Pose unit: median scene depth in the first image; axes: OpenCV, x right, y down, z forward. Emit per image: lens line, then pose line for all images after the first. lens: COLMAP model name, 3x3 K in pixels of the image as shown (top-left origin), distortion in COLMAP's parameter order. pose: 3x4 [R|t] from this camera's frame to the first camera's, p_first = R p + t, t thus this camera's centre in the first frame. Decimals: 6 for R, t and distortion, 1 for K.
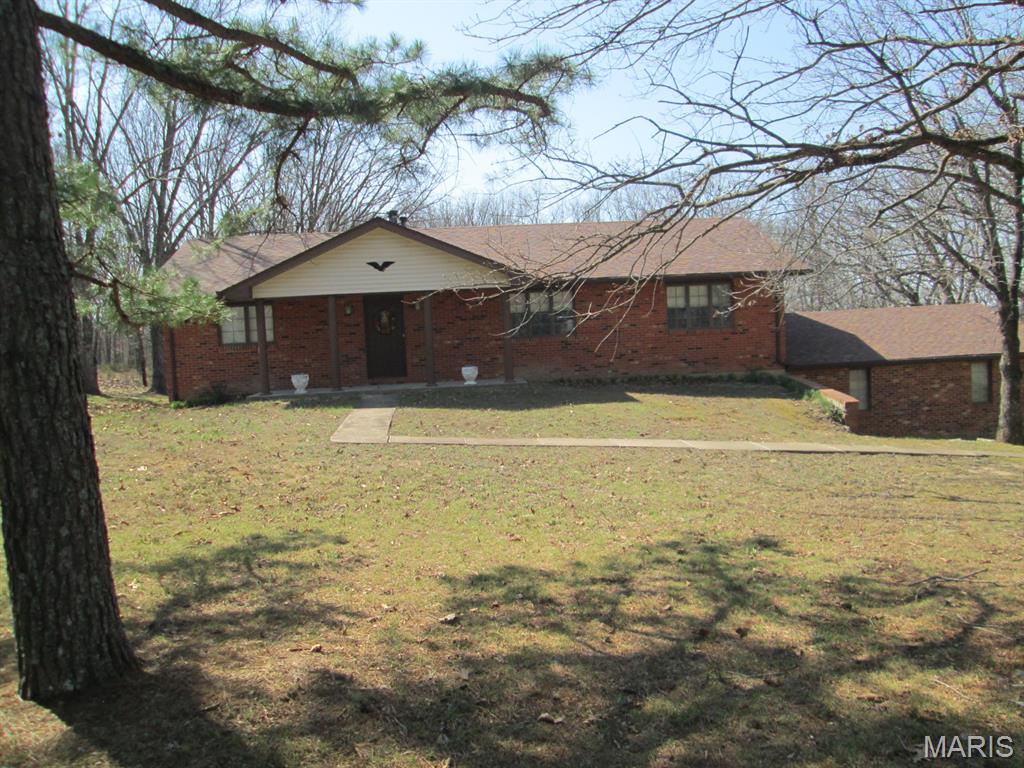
lens RADIAL K [[858.2, 0, 514.5], [0, 858.2, 385.5], [0, 0, 1]] dist [-0.058588, -0.005962]
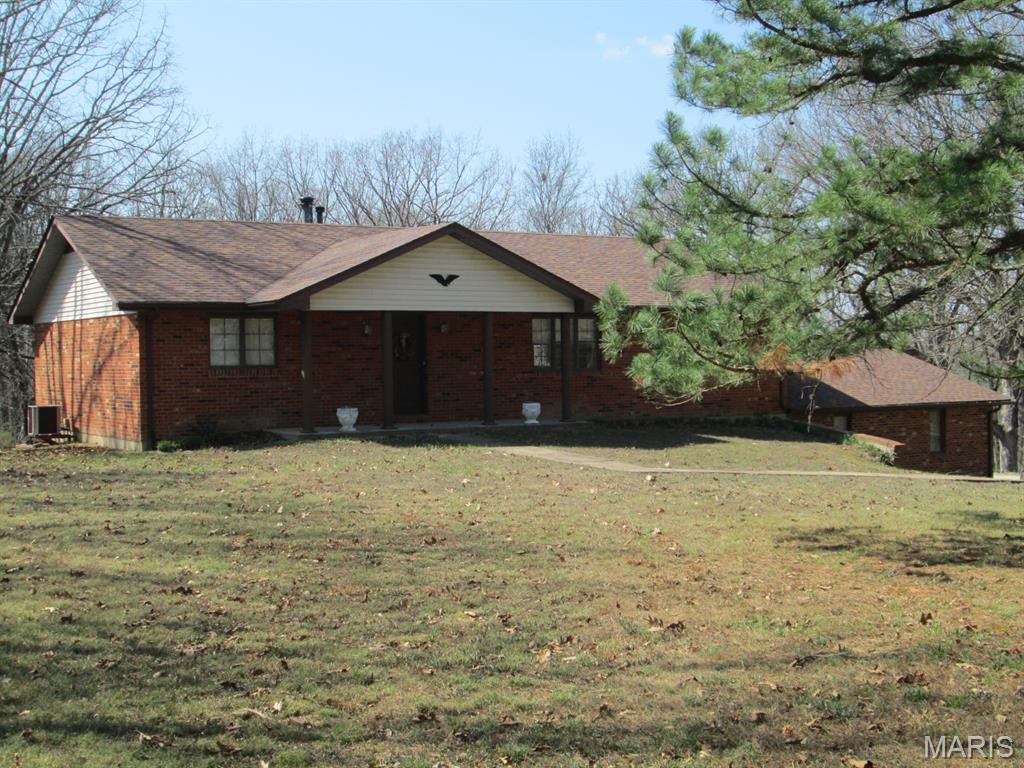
lens RADIAL K [[1418.6, 0, 510.9], [0, 1418.6, 384.5], [0, 0, 1]] dist [-0.135559, 0.000000]
pose [[0.887485, 0.027904, 0.459991, -0.725753], [-0.002740, 0.998467, -0.055284, 0.038212], [-0.460828, 0.047803, 0.886201, -0.246739]]
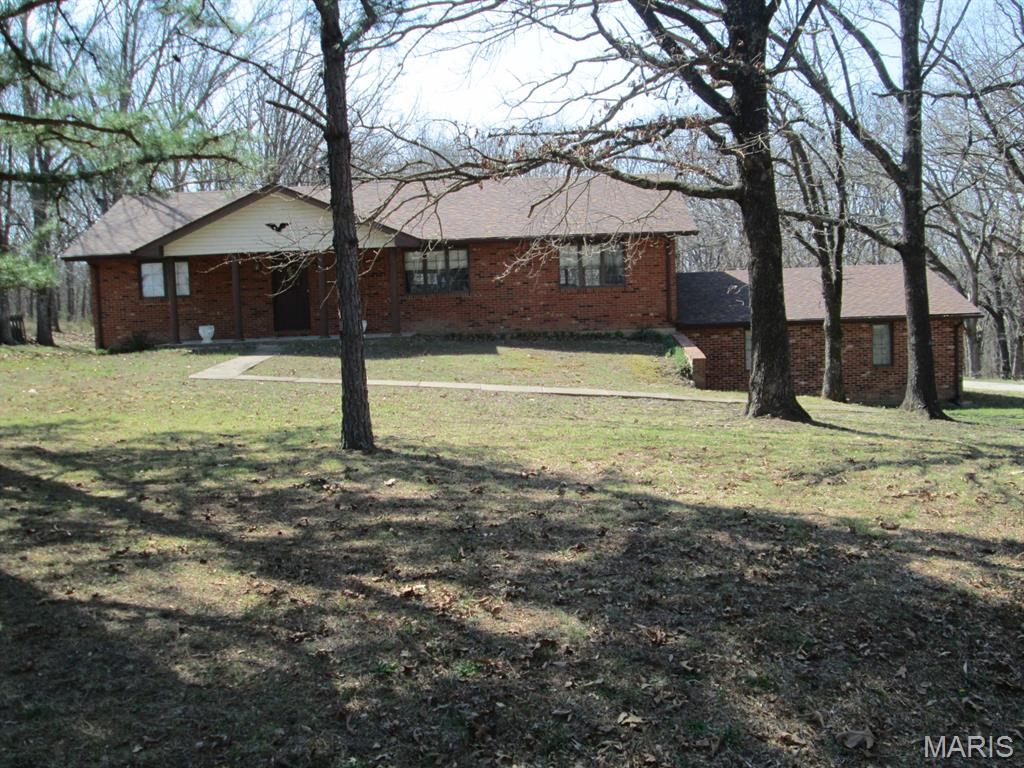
lens RADIAL K [[1119.9, 0, 511.9], [0, 1119.9, 386.1], [0, 0, 1]] dist [-0.061226, 0.000000]
pose [[0.995198, 0.019534, -0.095918, 0.278740], [-0.016420, 0.999315, 0.033153, 0.010587], [0.096500, -0.031419, 0.994837, -0.389447]]
